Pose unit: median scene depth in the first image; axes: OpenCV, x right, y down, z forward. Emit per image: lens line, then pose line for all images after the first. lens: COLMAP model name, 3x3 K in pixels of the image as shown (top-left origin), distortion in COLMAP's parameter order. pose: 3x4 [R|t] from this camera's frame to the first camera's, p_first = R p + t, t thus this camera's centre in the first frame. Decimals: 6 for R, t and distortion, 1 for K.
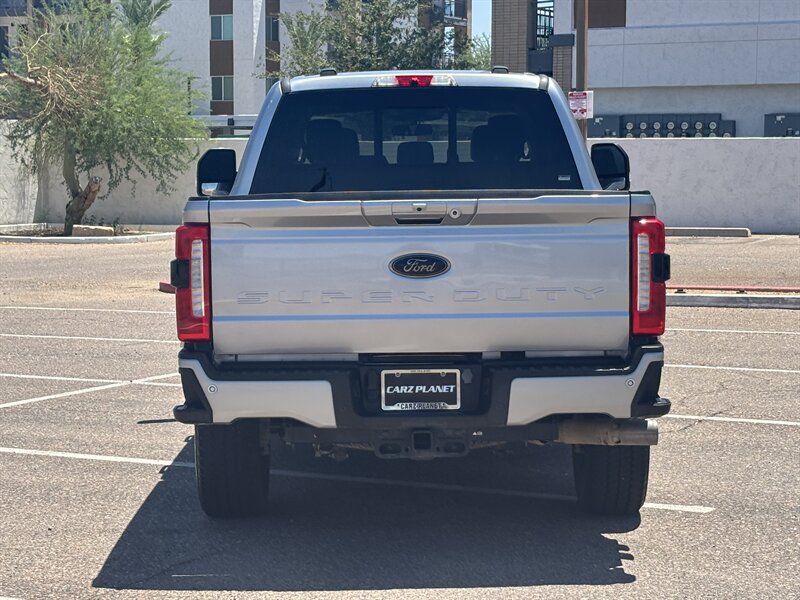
lens RADIAL K [[1818.4, 0, 400.0], [0, 1818.4, 300.0], [0, 0, 1]] dist [0.262878, -1.016967]
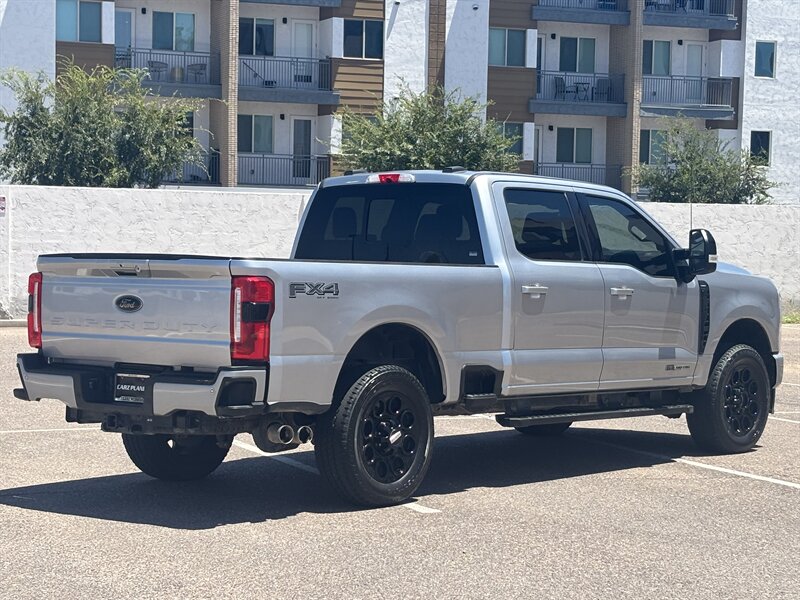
lens RADIAL K [[1818.4, 0, 400.0], [0, 1818.4, 300.0], [0, 0, 1]] dist [0.262878, -1.016967]
pose [[0.760000, 0.037807, -0.648822, 1.137115], [-0.069036, 0.997355, -0.022749, -0.003331], [0.646246, 0.062082, 0.760600, 0.006871]]
